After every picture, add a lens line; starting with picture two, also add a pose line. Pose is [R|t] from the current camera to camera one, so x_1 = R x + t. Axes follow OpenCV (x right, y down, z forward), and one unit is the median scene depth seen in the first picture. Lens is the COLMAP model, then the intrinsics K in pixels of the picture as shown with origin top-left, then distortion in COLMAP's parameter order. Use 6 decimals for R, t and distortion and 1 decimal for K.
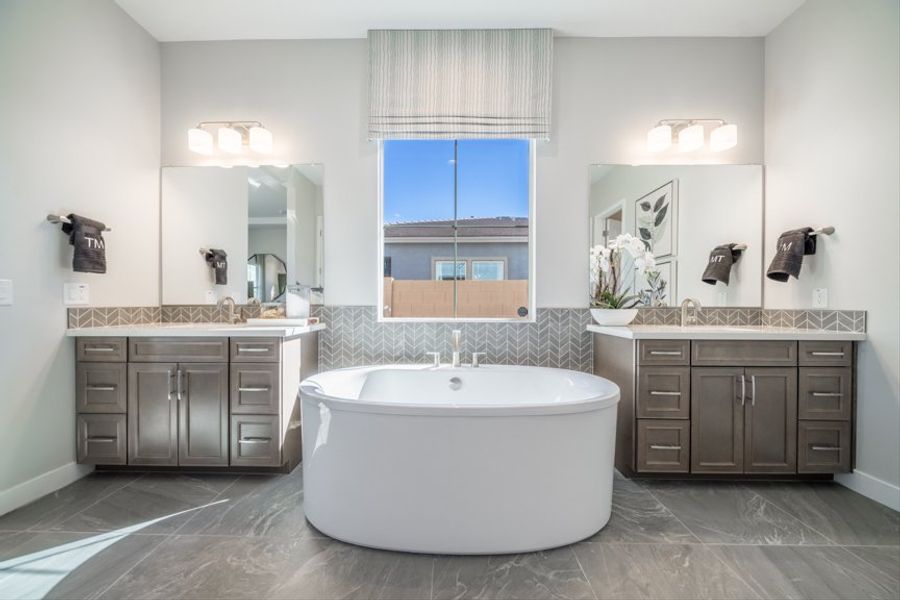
lens RADIAL K [[303.5, 0, 450.9], [0, 303.5, 301.8], [0, 0, 1]] dist [-0.000073, -0.000225]
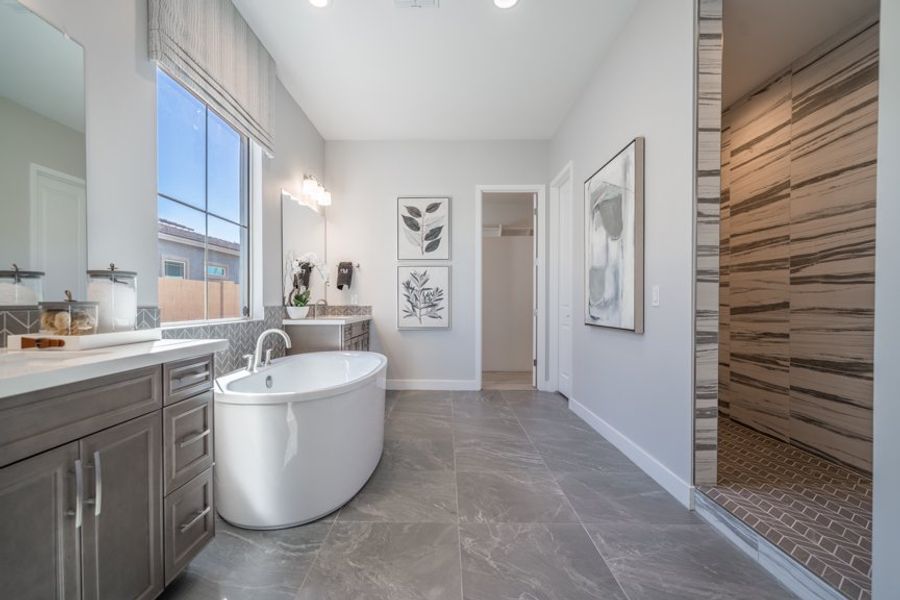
lens RADIAL K [[337.4, 0, 450.5], [0, 337.4, 305.8], [0, 0, 1]] dist [0.003715, 0.000110]
pose [[0.030768, -0.008328, 0.999492, -0.966304], [-0.006628, 0.999942, 0.008535, 0.005243], [-0.999505, -0.006887, 0.030711, 0.328872]]
